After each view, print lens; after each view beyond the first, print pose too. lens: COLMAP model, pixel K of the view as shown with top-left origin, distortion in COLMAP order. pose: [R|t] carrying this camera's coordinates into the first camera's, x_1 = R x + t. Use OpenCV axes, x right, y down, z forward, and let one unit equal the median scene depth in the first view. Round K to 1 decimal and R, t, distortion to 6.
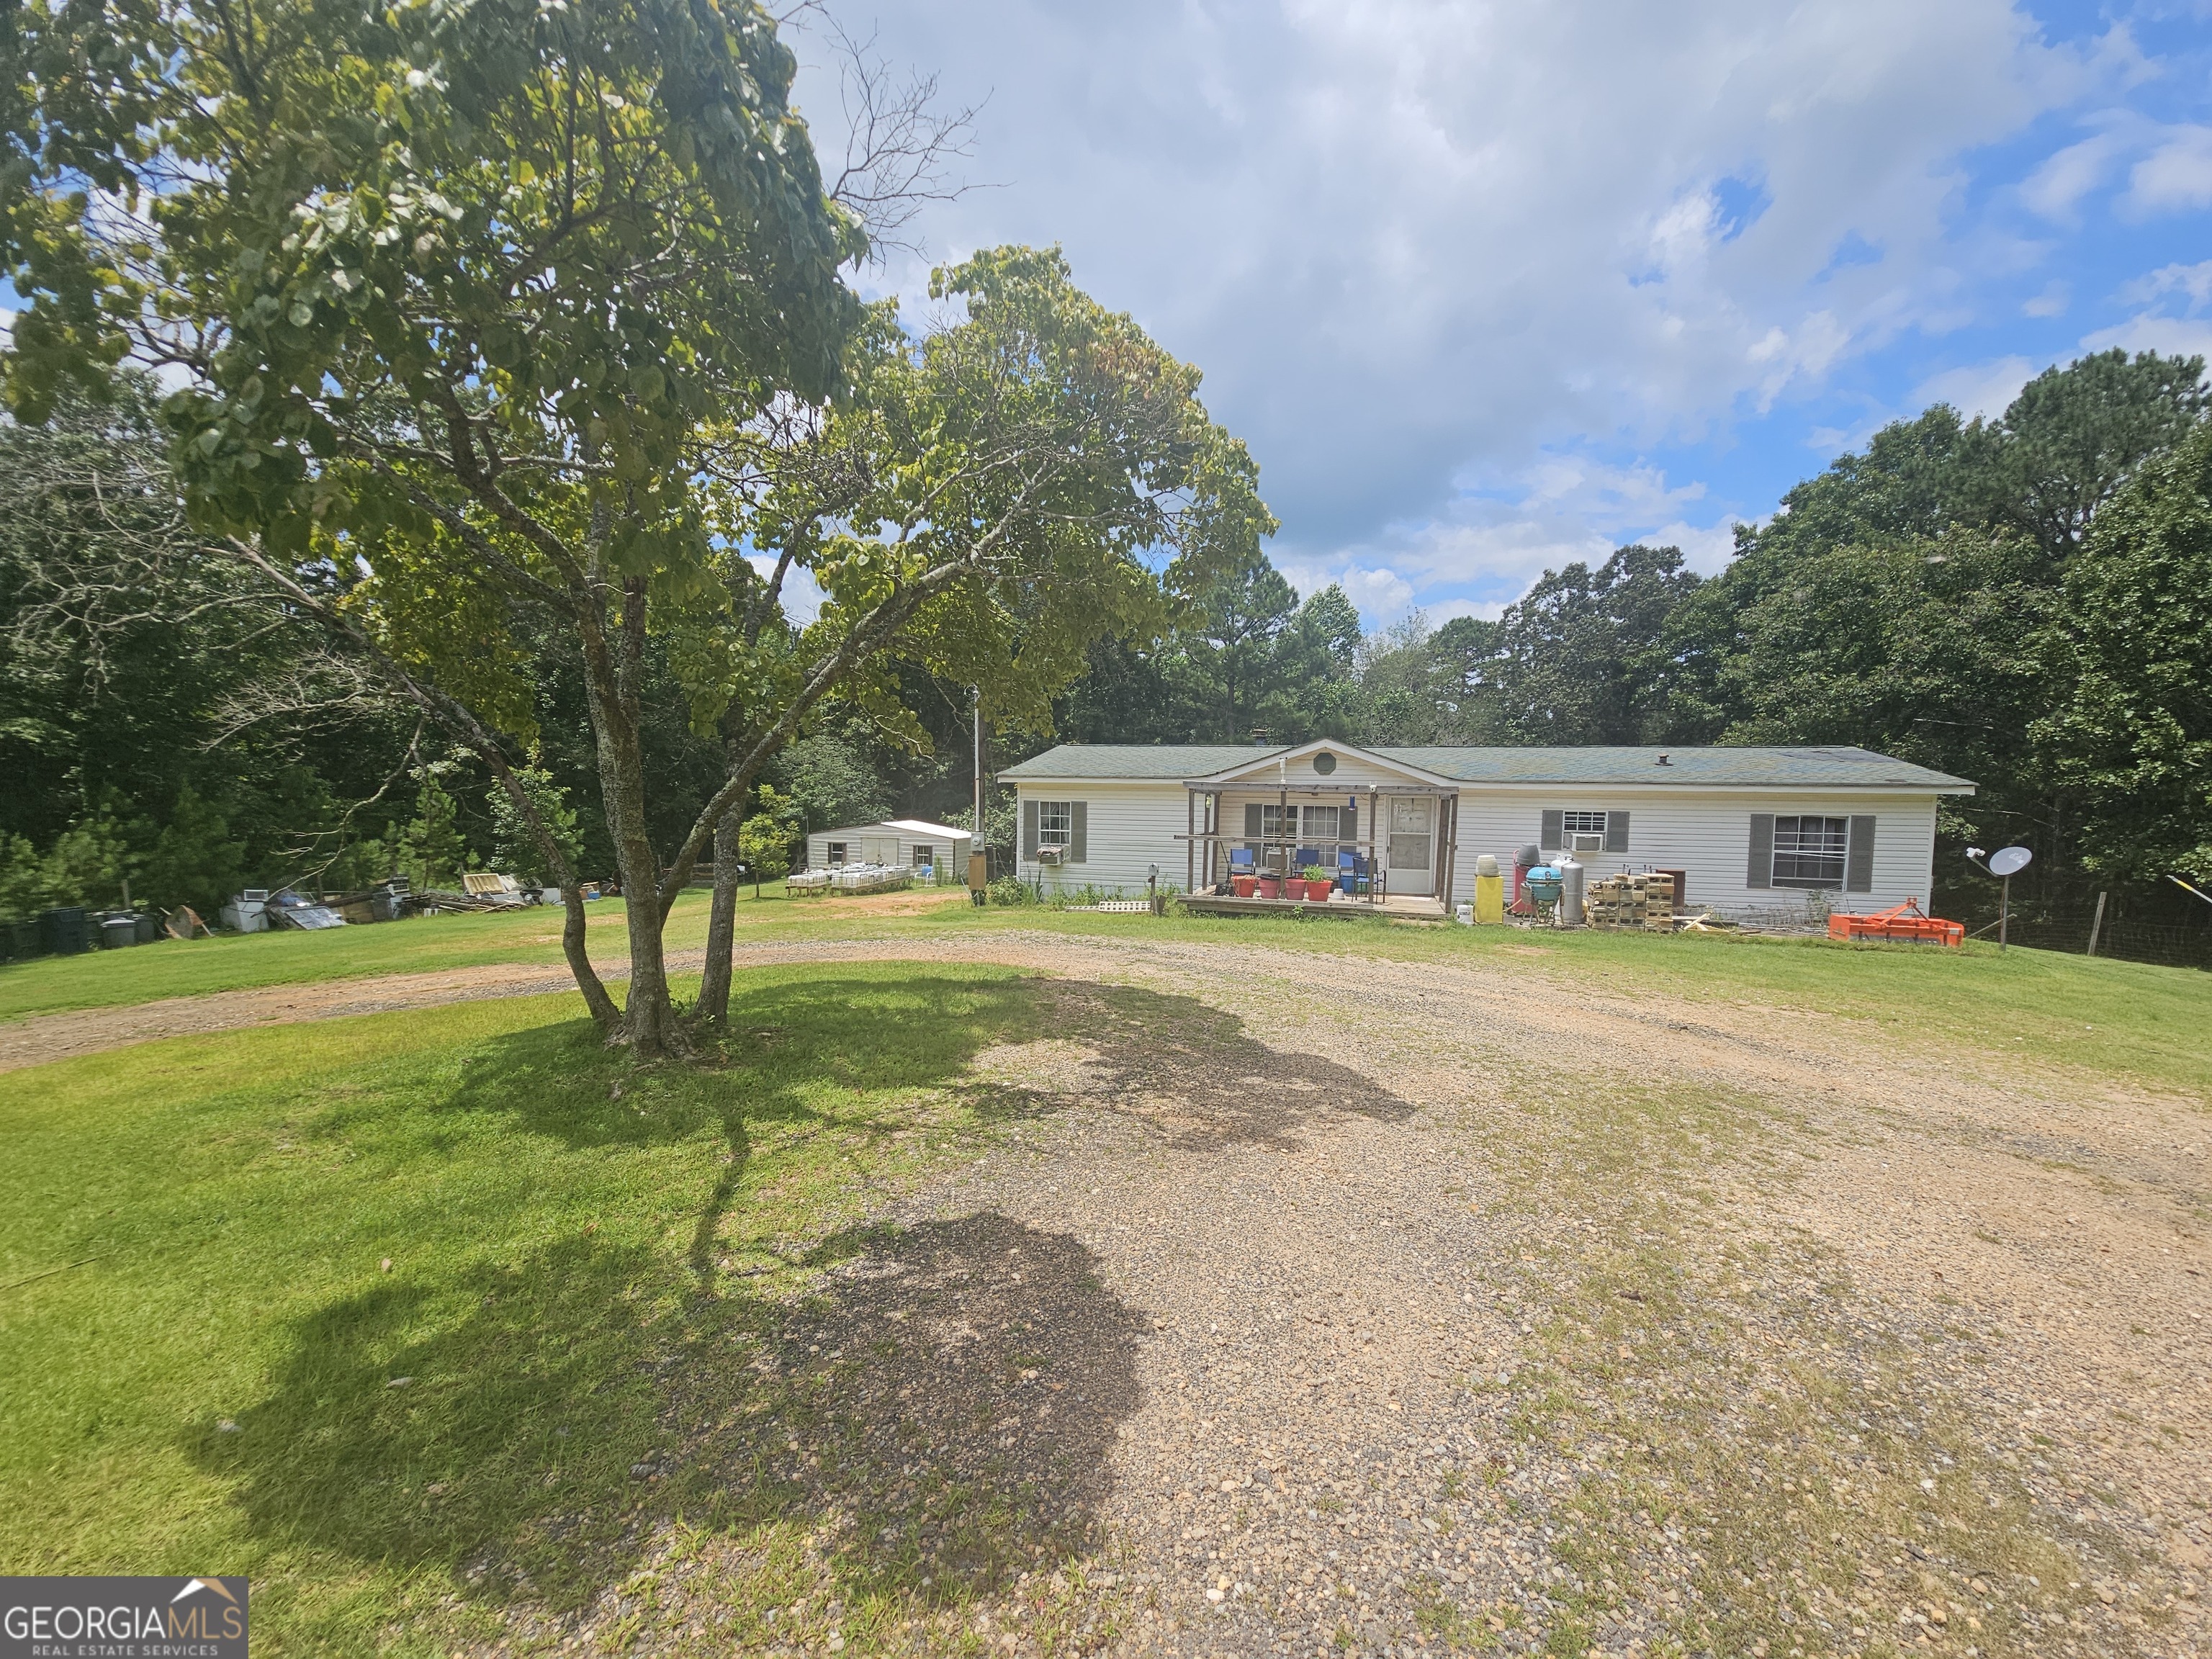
lens RADIAL K [[900.7, 0, 1117.4], [0, 900.7, 855.6], [0, 0, 1]] dist [-0.001517, 0.000109]
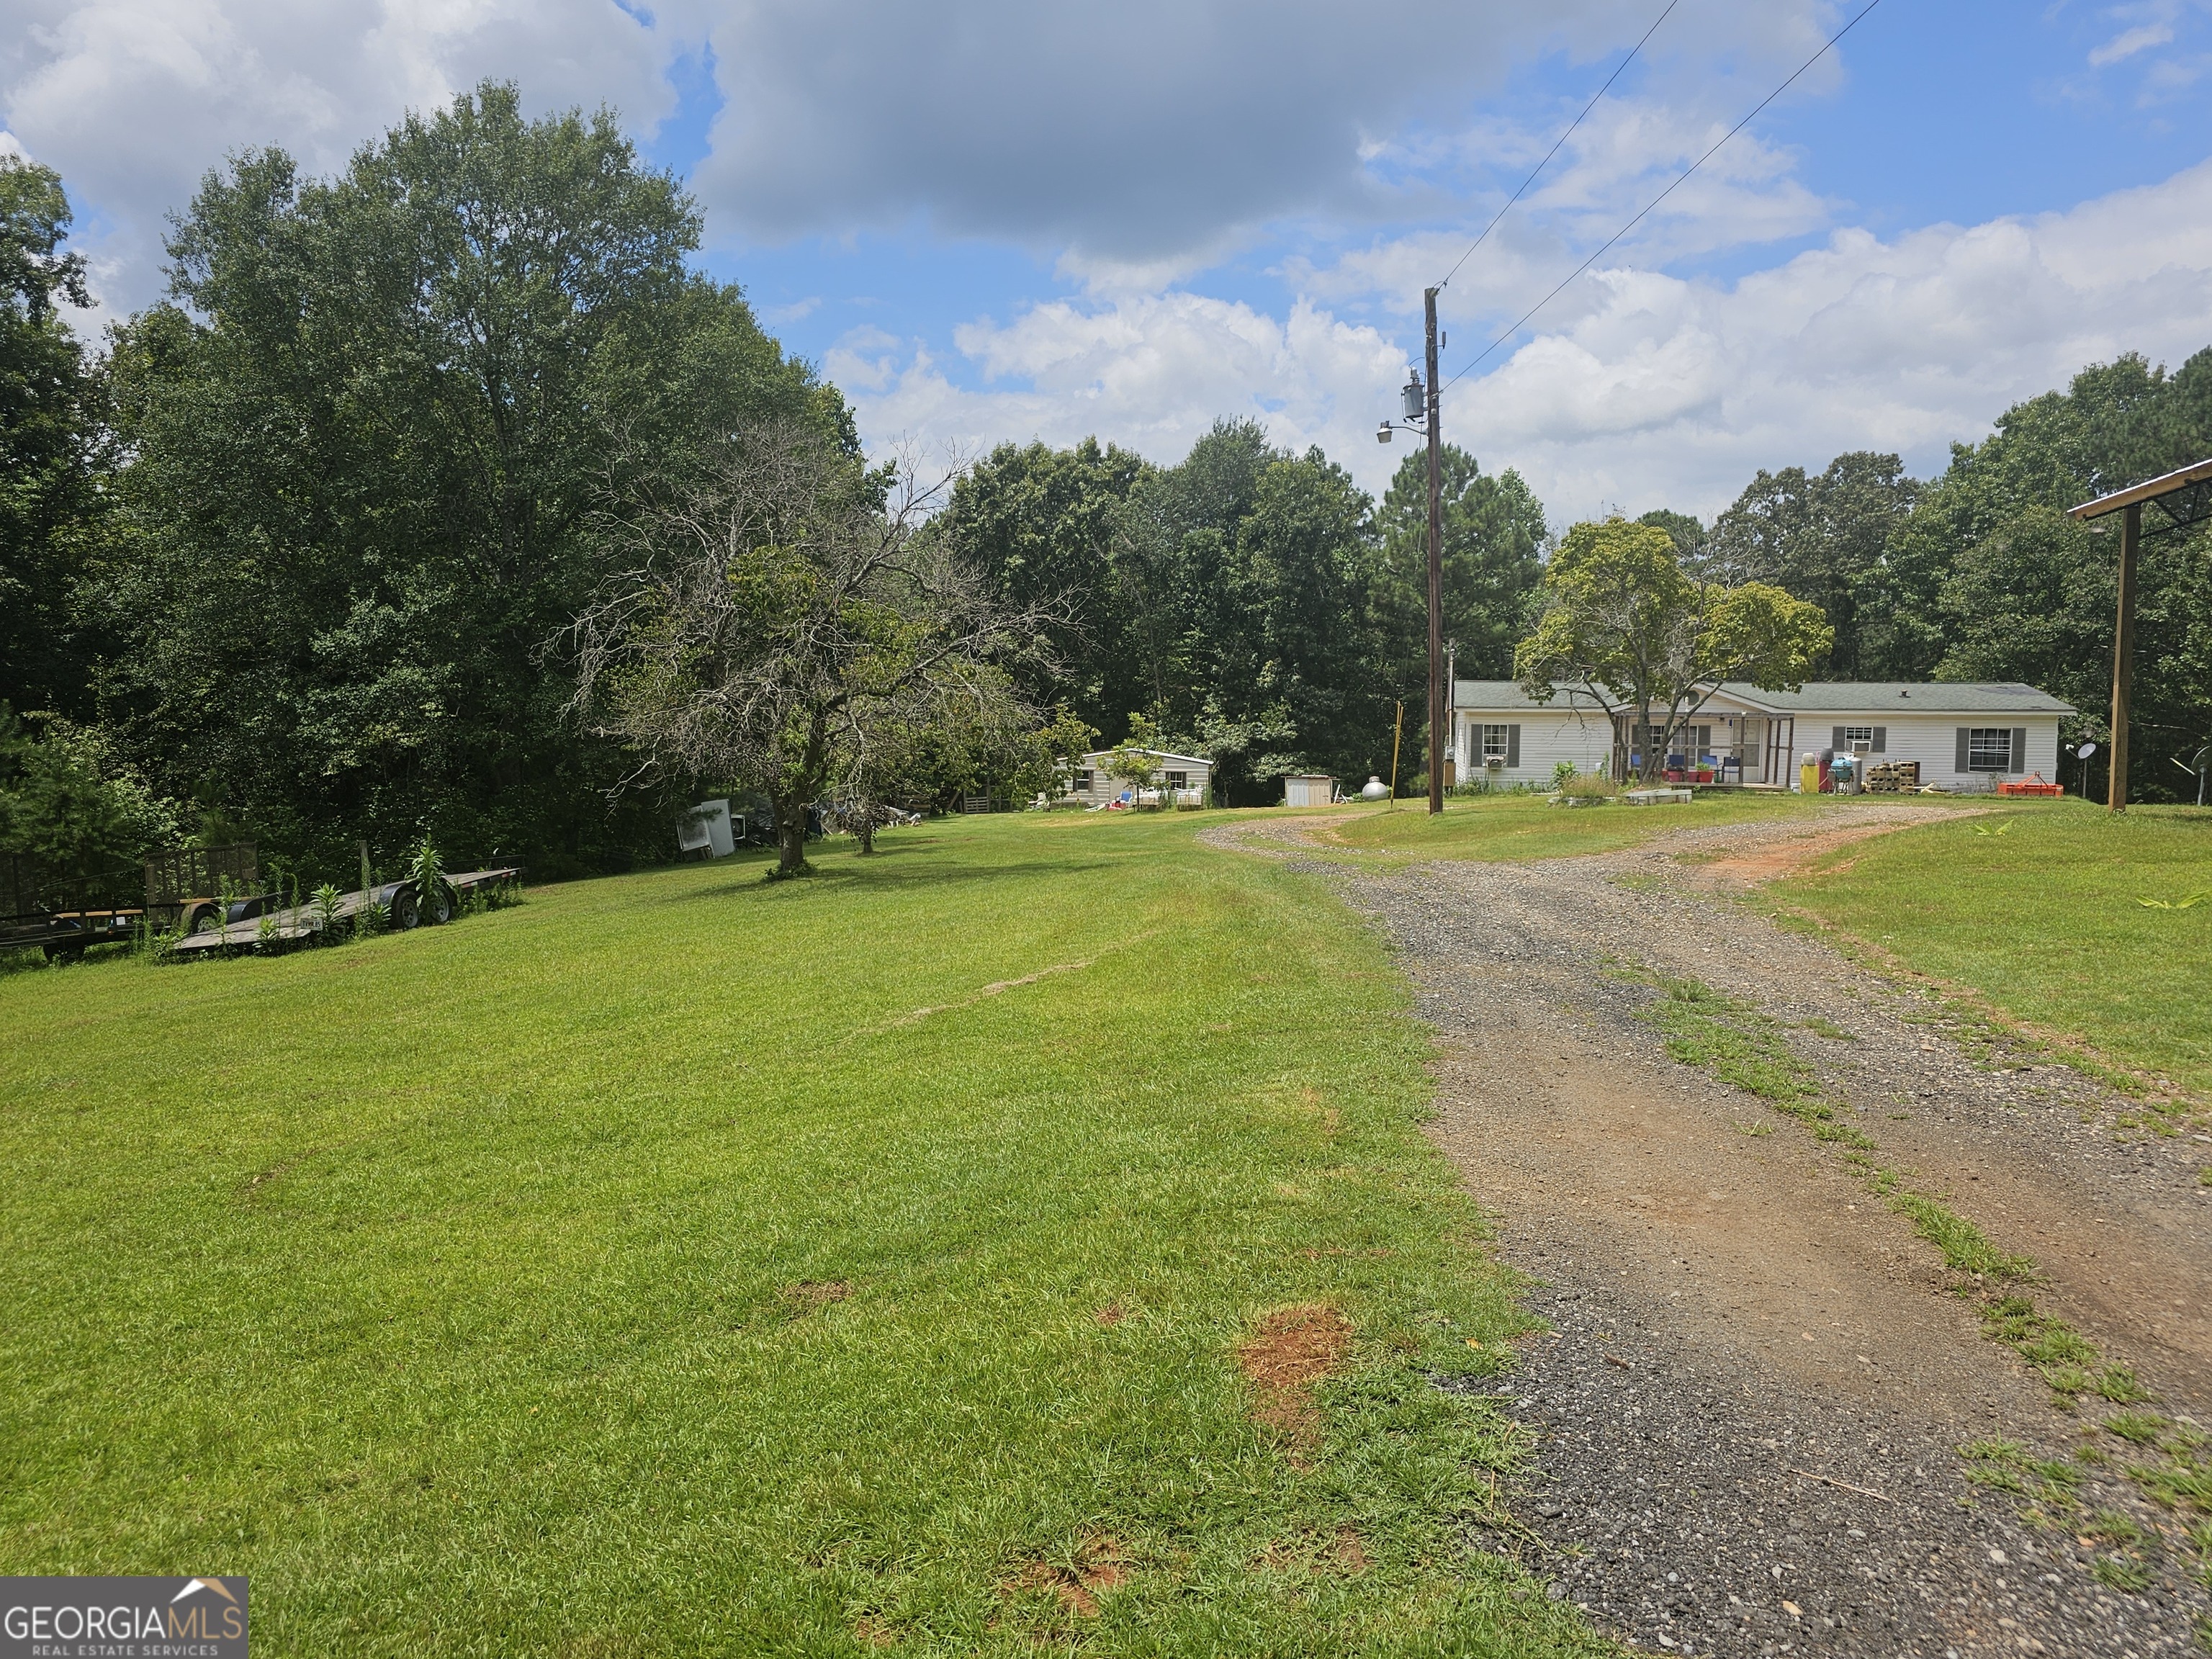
lens RADIAL K [[1550.9, 0, 1106.0], [0, 1550.9, 829.5], [0, 0, 1]] dist [0.007444, 0.003076]
pose [[0.995434, -0.015430, 0.094202, -0.915118], [0.014881, 0.999868, 0.006530, 0.080742], [-0.094290, -0.005098, 0.995532, -1.383109]]
